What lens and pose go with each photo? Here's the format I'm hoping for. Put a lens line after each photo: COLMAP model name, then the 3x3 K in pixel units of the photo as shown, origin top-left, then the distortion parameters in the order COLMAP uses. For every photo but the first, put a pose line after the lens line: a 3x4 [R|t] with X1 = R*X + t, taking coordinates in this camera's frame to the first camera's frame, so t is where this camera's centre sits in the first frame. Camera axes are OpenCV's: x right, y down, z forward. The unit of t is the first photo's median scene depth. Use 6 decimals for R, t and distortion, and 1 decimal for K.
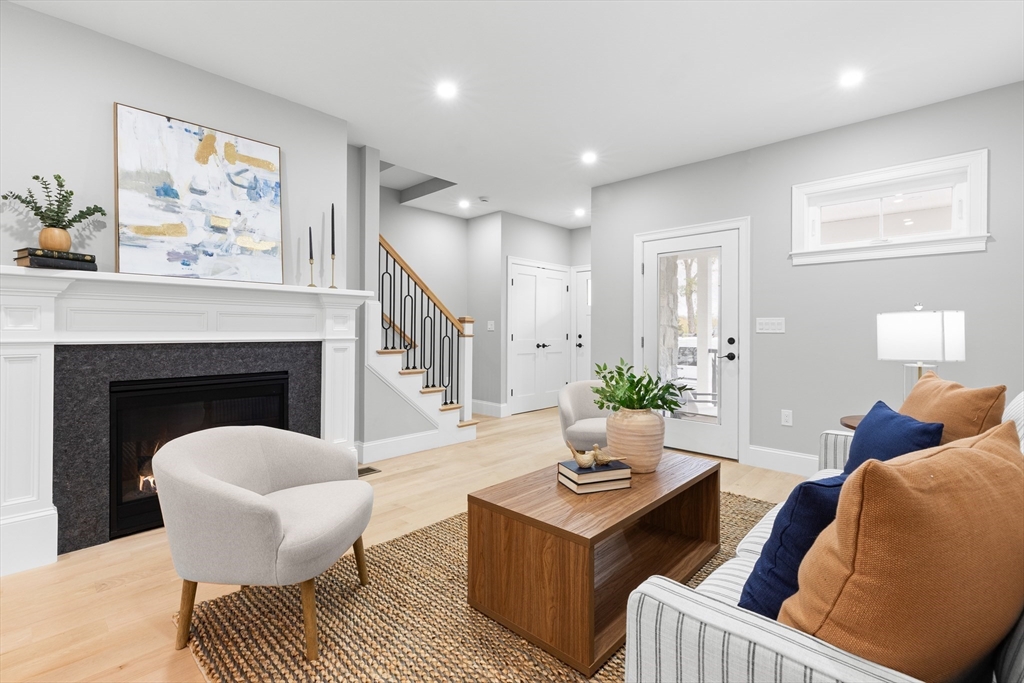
lens RADIAL K [[459.1, 0, 516.0], [0, 459.1, 330.4], [0, 0, 1]] dist [0.002770, 0.000369]
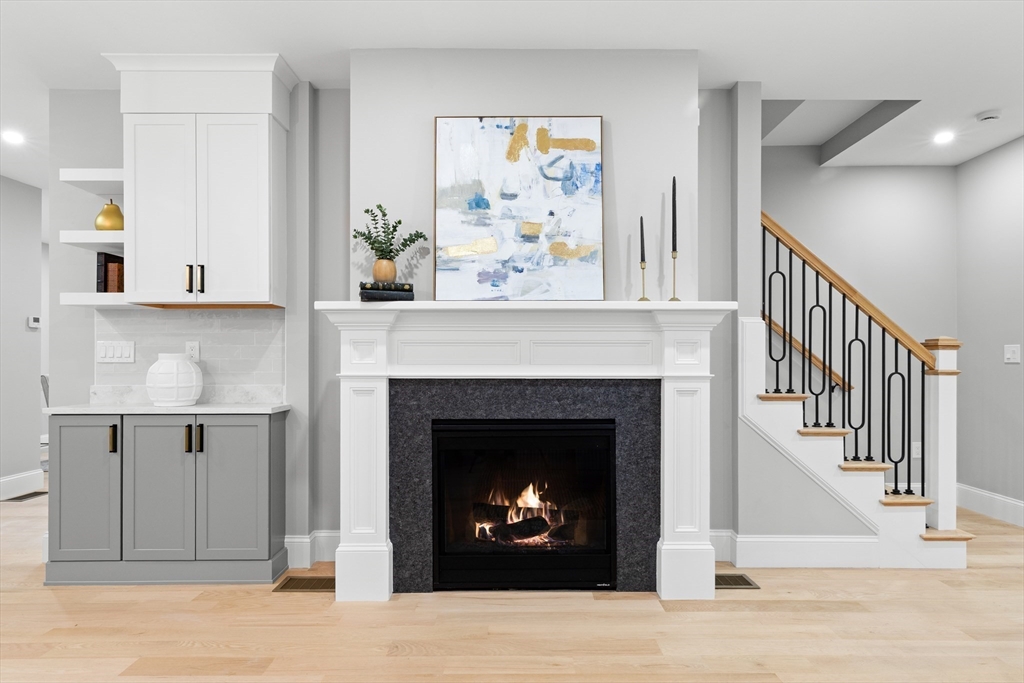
lens RADIAL K [[561.8, 0, 513.2], [0, 561.8, 356.2], [0, 0, 1]] dist [0.001415, 0.000617]
pose [[0.687407, -0.008648, -0.726221, 0.044844], [0.001573, 0.999944, -0.010418, -0.002751], [0.726271, 0.006019, 0.687382, 0.297431]]
